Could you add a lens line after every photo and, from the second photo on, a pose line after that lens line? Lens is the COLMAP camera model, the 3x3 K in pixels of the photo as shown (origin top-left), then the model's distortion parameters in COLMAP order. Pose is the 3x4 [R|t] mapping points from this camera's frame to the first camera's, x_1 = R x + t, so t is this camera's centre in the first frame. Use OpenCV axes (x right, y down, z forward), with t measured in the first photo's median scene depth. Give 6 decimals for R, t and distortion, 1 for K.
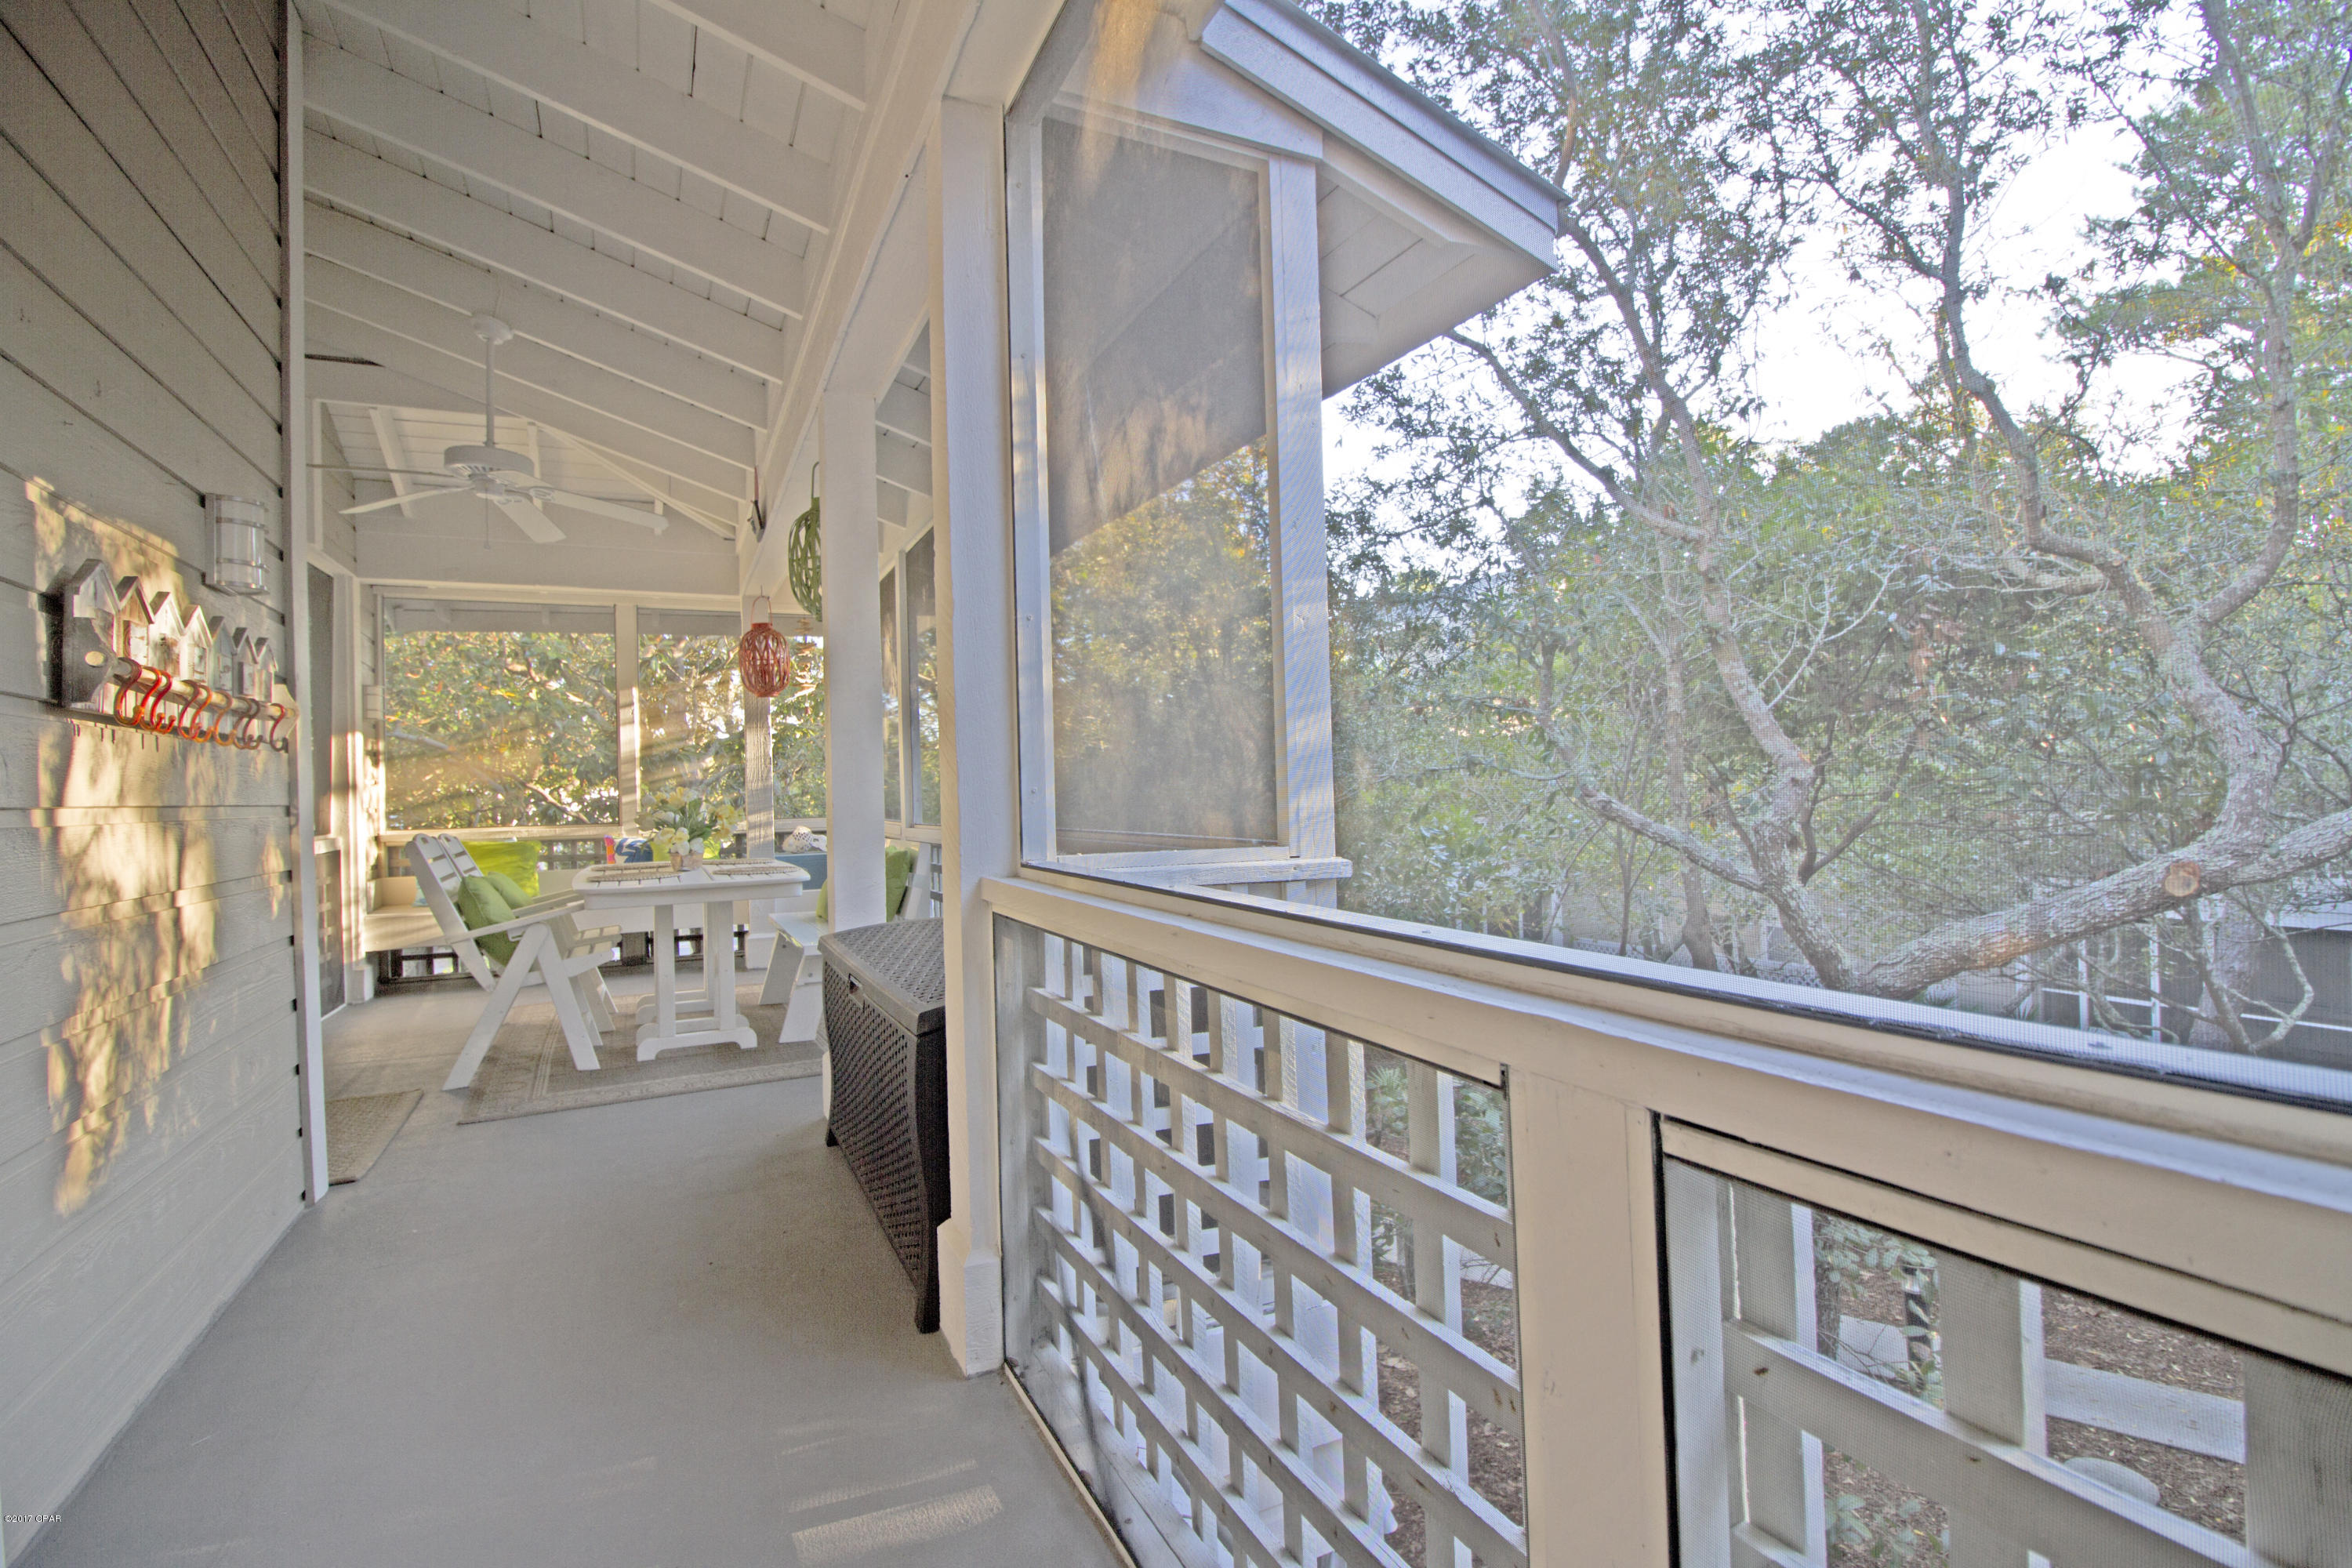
lens RADIAL K [[1089.5, 0, 1174.1], [0, 1089.5, 788.2], [0, 0, 1]] dist [0.000839, -0.000141]
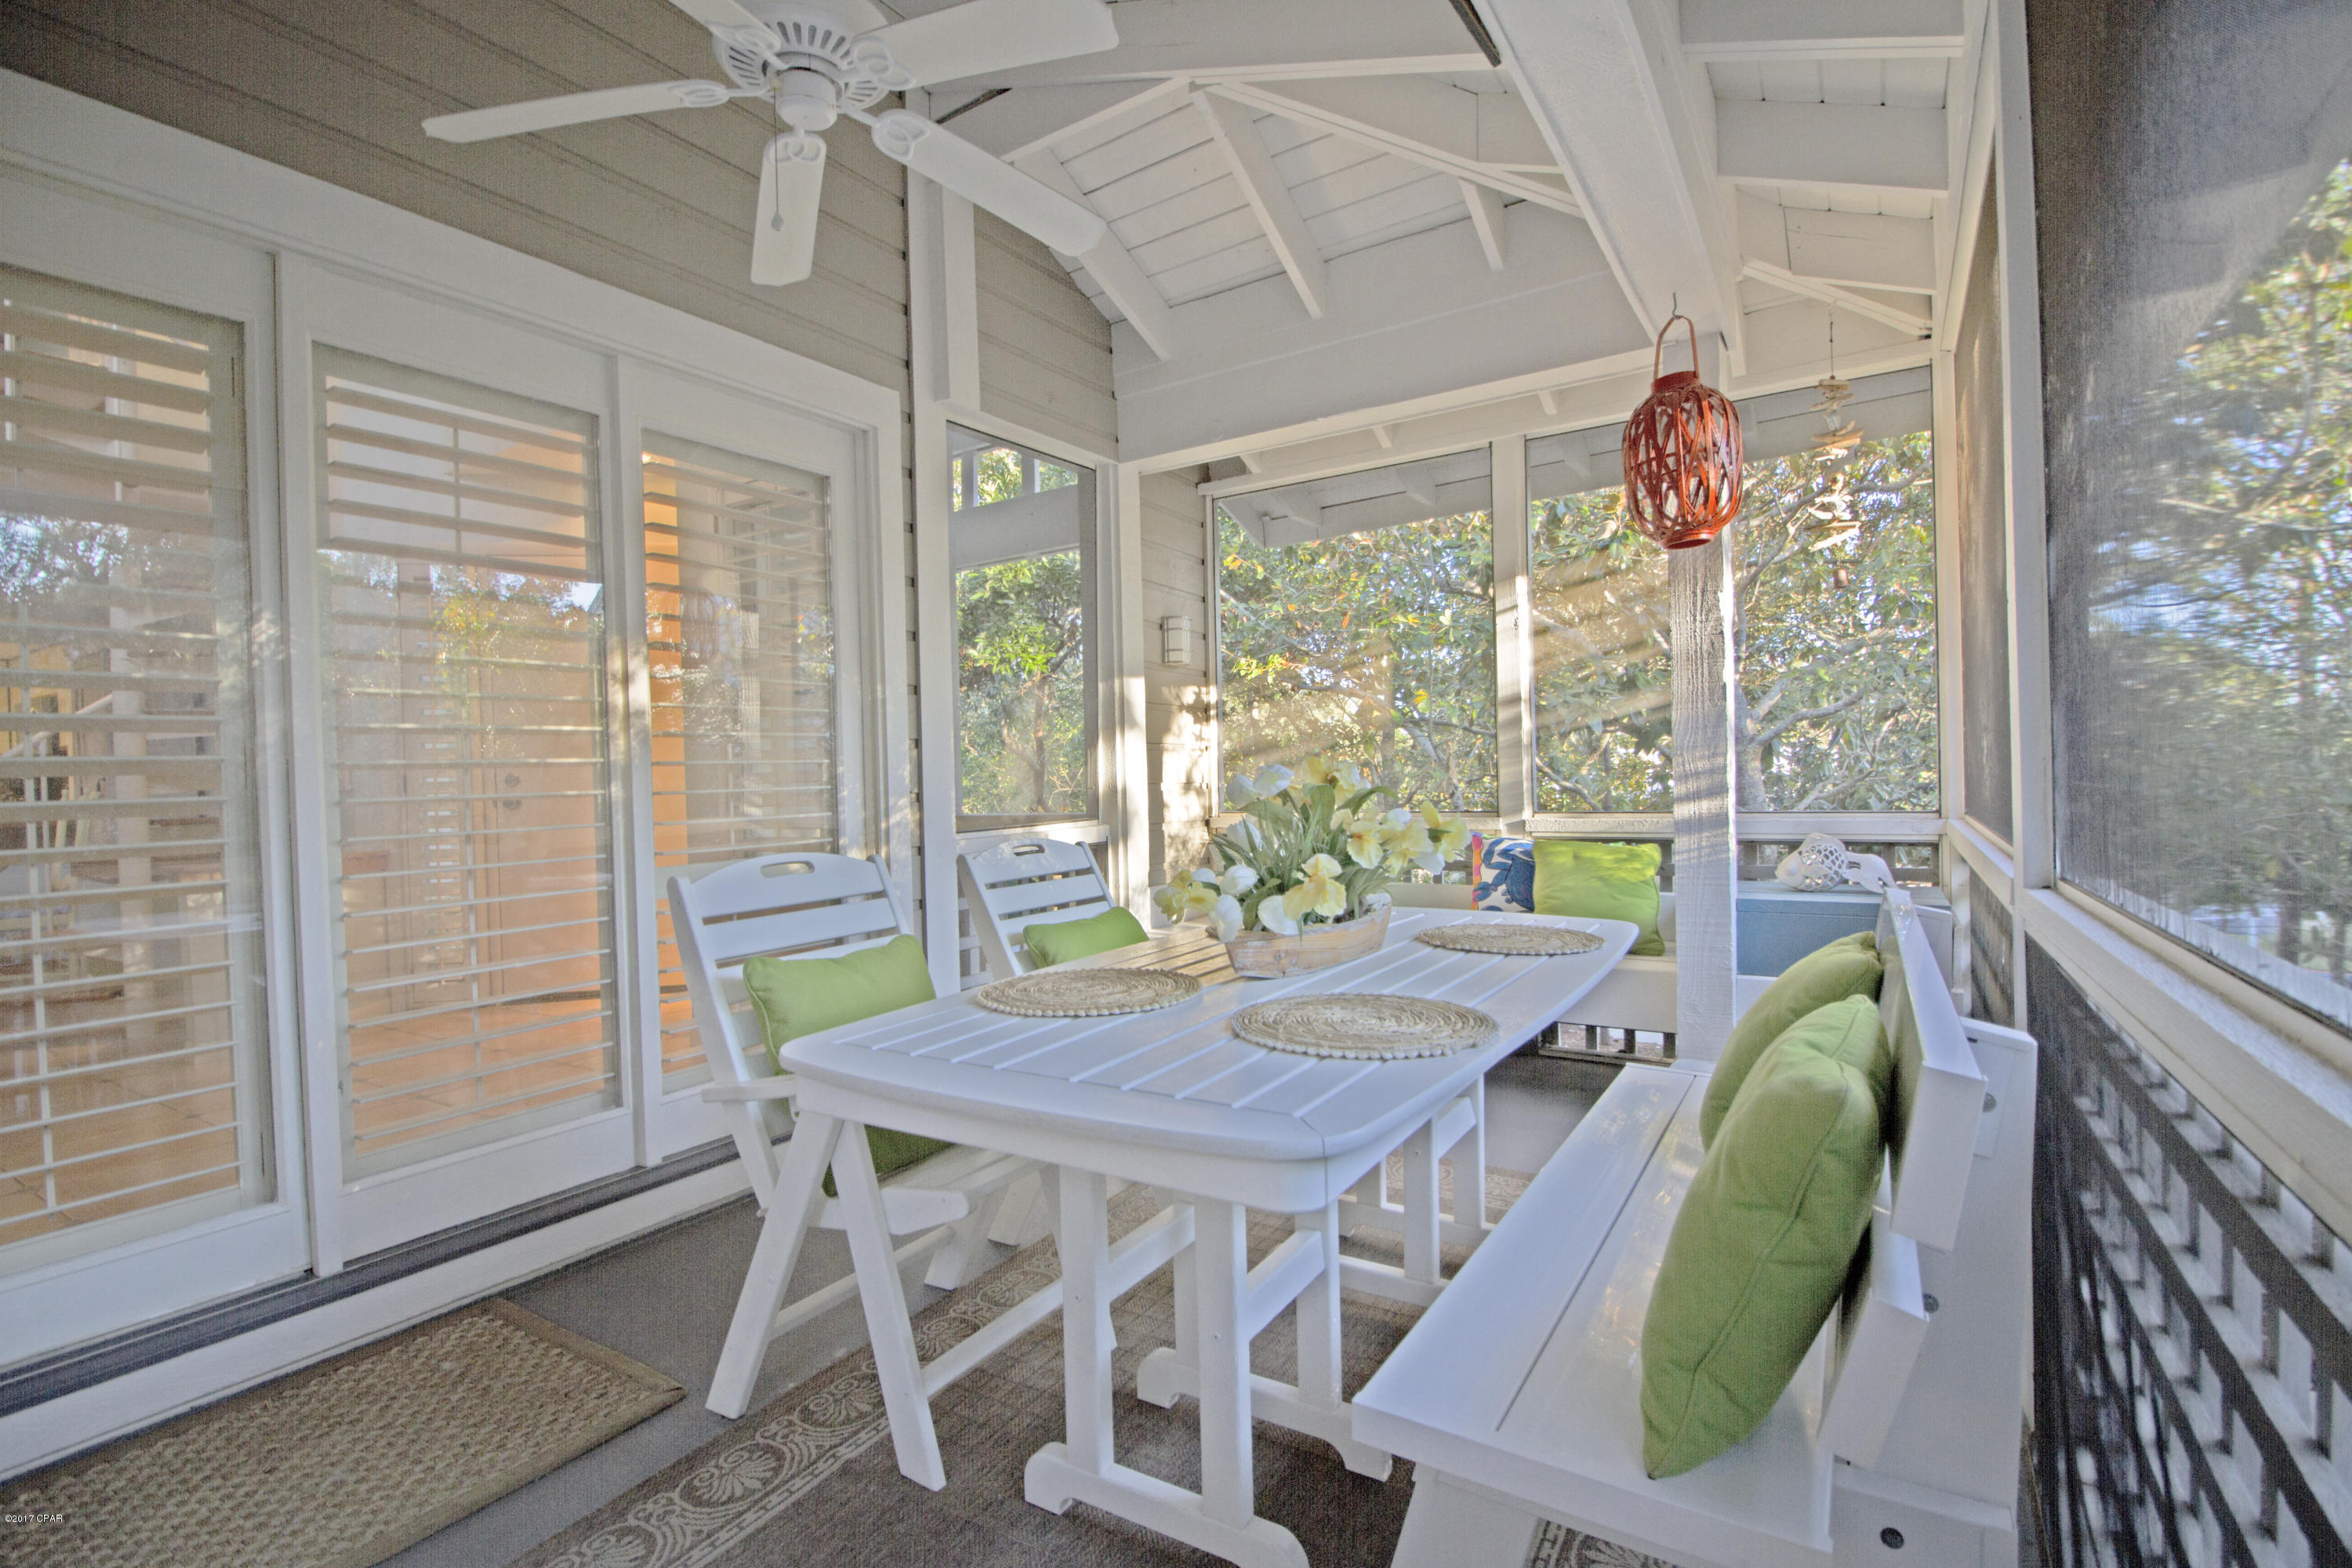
lens RADIAL K [[1089.5, 0, 1179.0], [0, 1089.5, 781.9], [0, 0, 1]] dist [0.000839, -0.000141]
pose [[0.522419, 0.014720, -0.852562, -0.106776], [0.015521, 0.999521, 0.026768, -0.001701], [0.852547, -0.027217, 0.521941, 0.604892]]
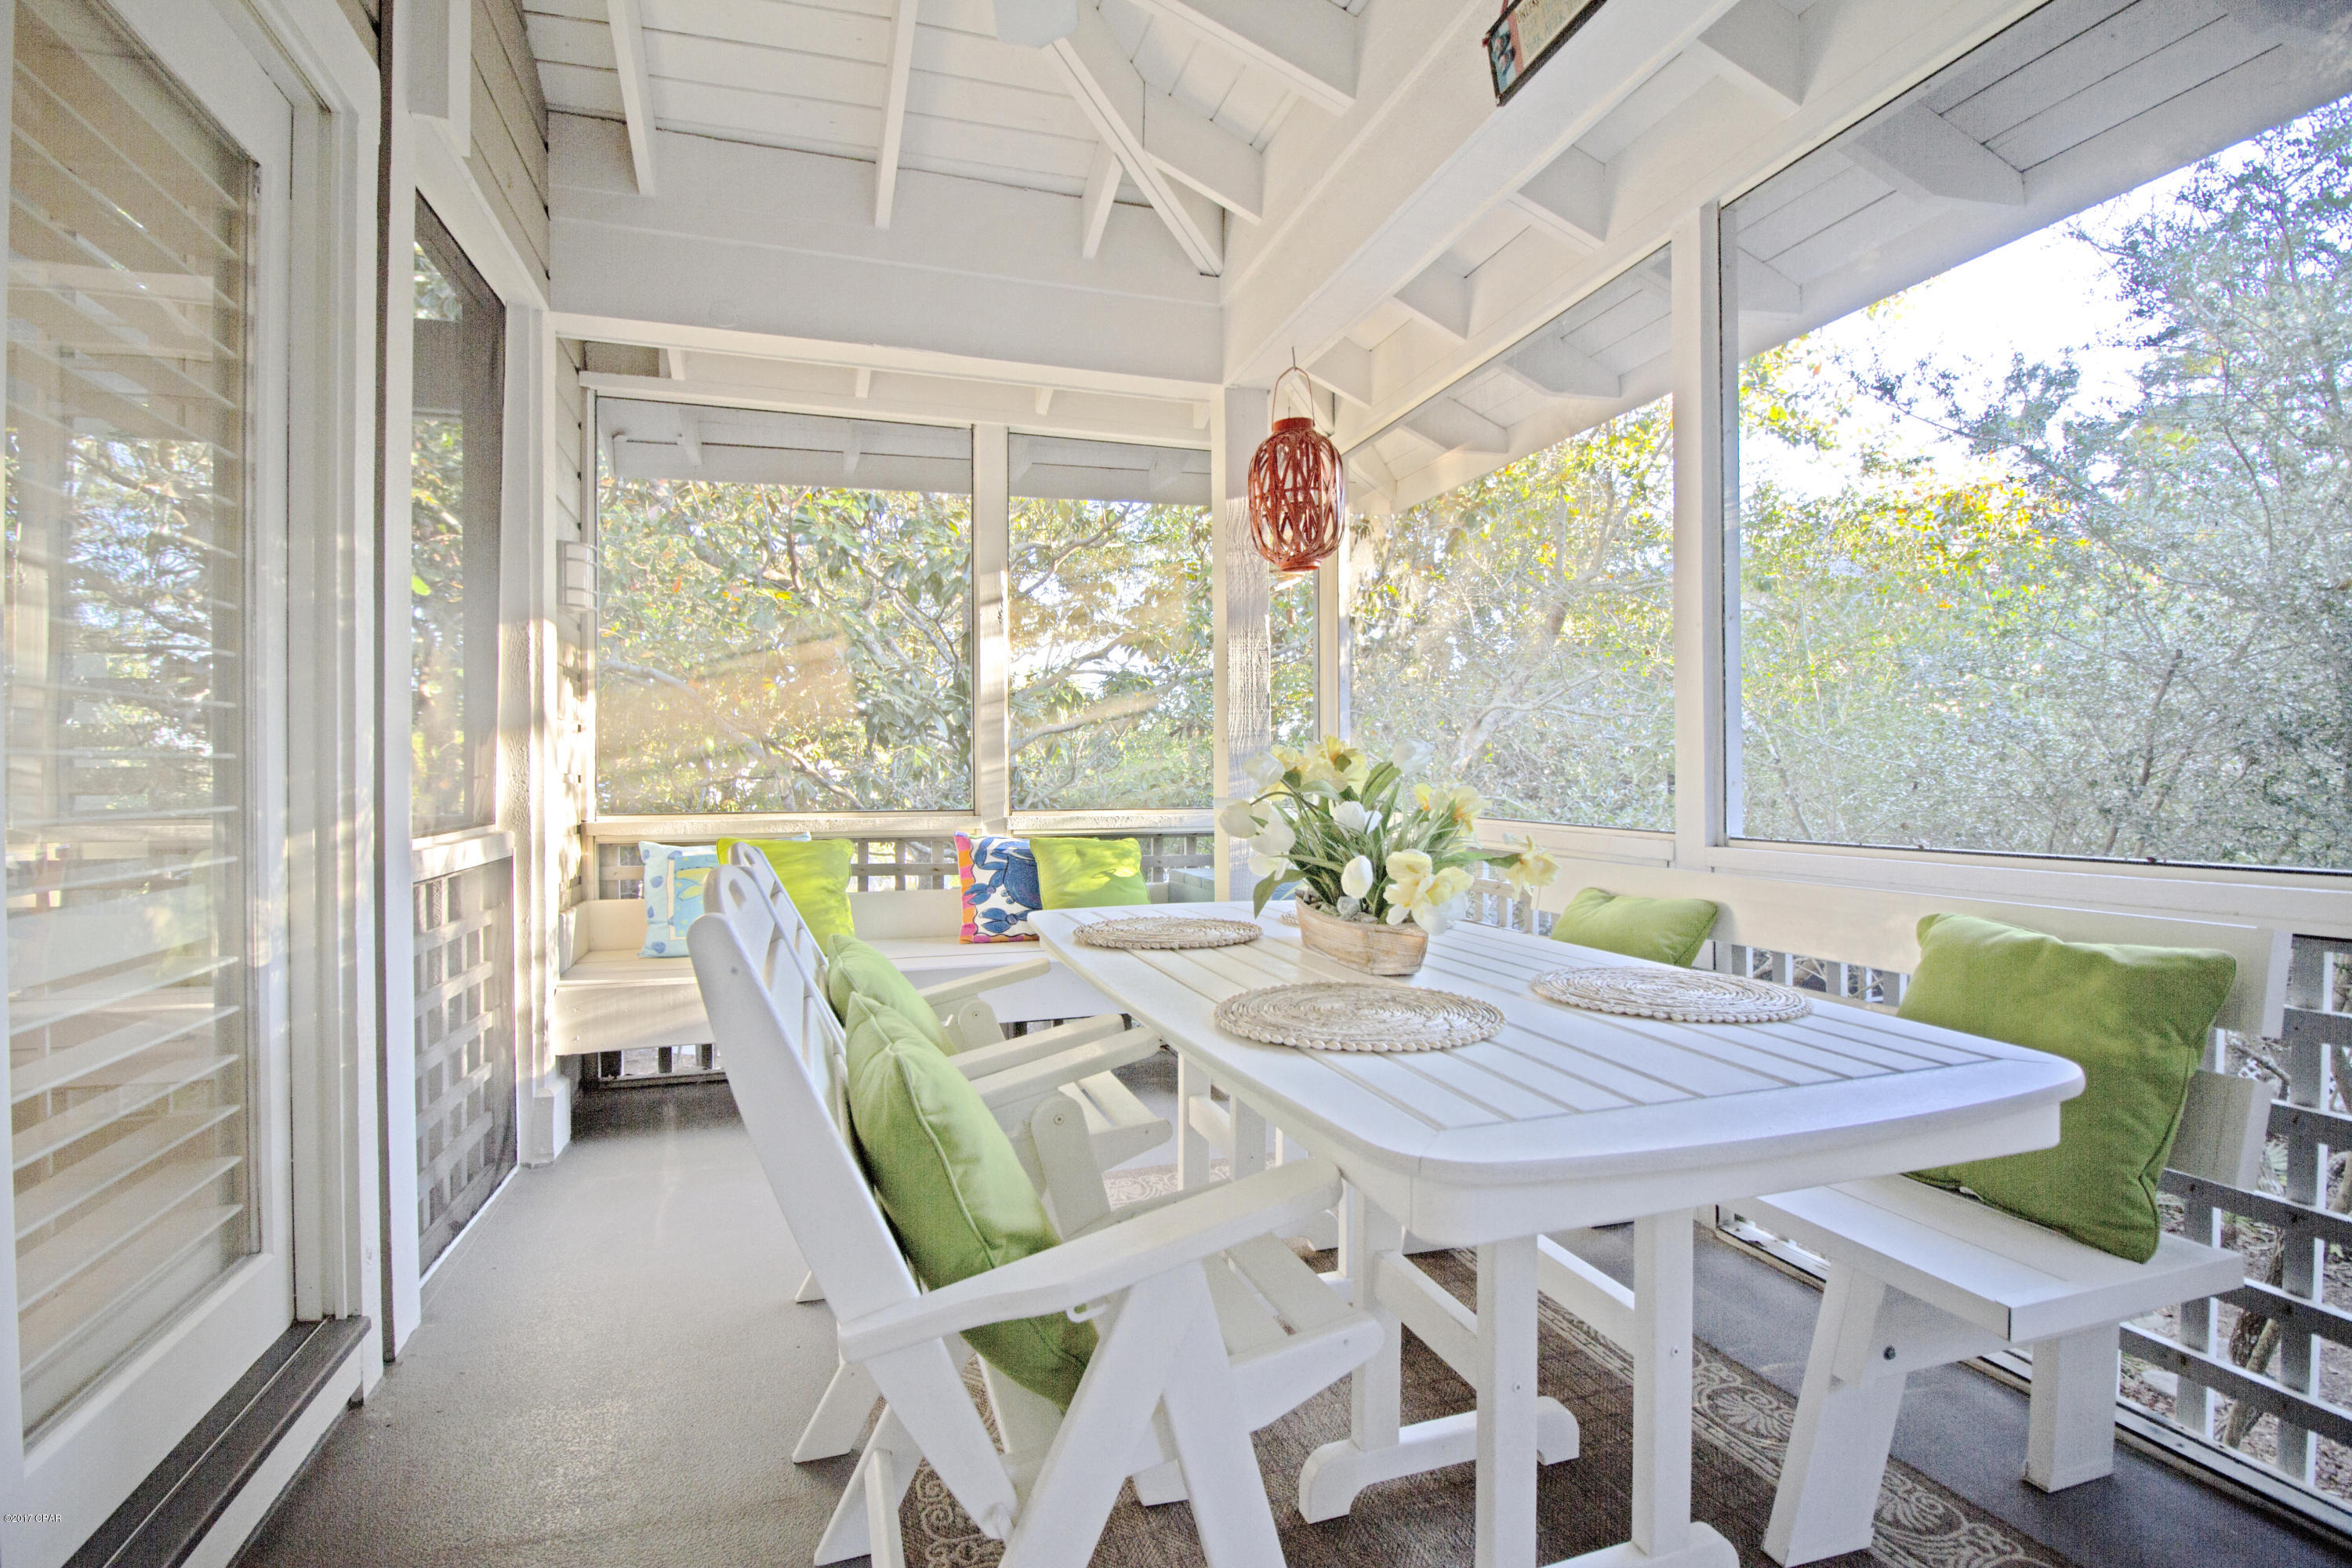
lens RADIAL K [[1089.5, 0, 1176.9], [0, 1089.5, 775.9], [0, 0, 1]] dist [0.000839, -0.000141]
pose [[0.991578, 0.020473, -0.127881, -0.370285], [-0.019157, 0.999750, 0.011508, 0.007341], [0.128085, -0.008961, 0.991723, 0.503452]]
